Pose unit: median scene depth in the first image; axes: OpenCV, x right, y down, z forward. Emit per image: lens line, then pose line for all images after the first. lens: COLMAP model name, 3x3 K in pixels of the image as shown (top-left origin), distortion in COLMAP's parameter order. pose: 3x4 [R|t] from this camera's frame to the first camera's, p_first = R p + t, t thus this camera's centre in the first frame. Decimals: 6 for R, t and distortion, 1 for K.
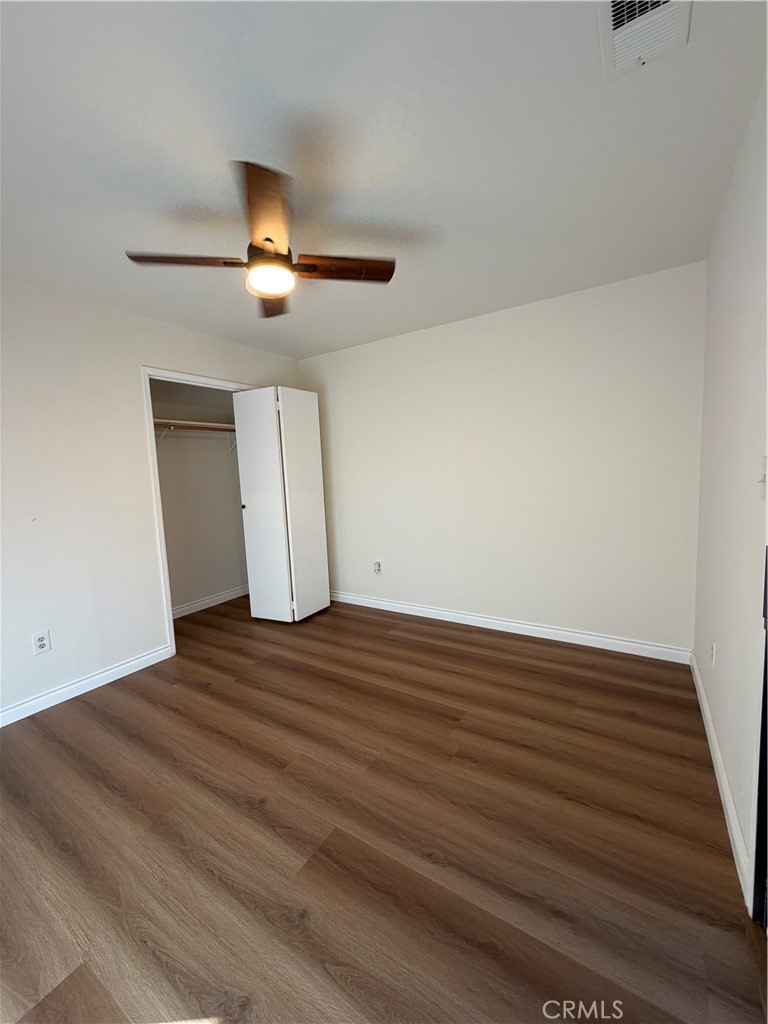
lens RADIAL K [[410.3, 0, 386.2], [0, 410.3, 511.9], [0, 0, 1]] dist [-0.001651, 0.000751]
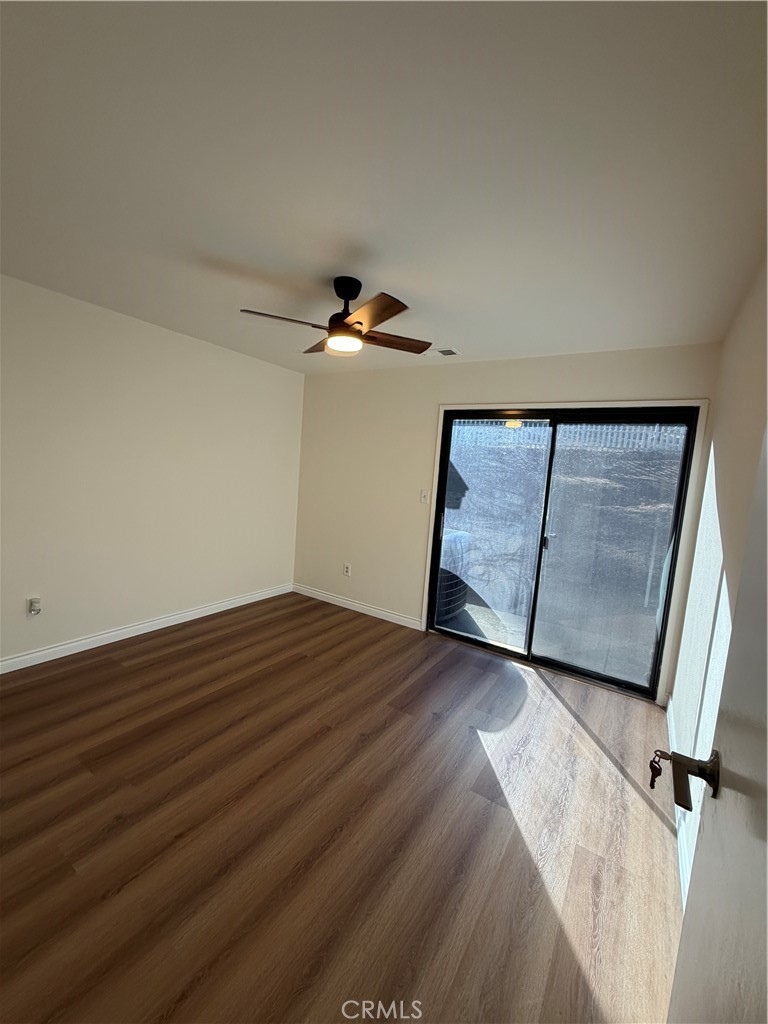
lens RADIAL K [[410.3, 0, 387.2], [0, 410.3, 511.6], [0, 0, 1]] dist [-0.001651, 0.000751]
pose [[-0.004900, -0.060176, 0.998176, -1.121043], [0.031089, 0.997696, 0.060299, -0.076568], [-0.999505, 0.031328, -0.003018, 0.626113]]
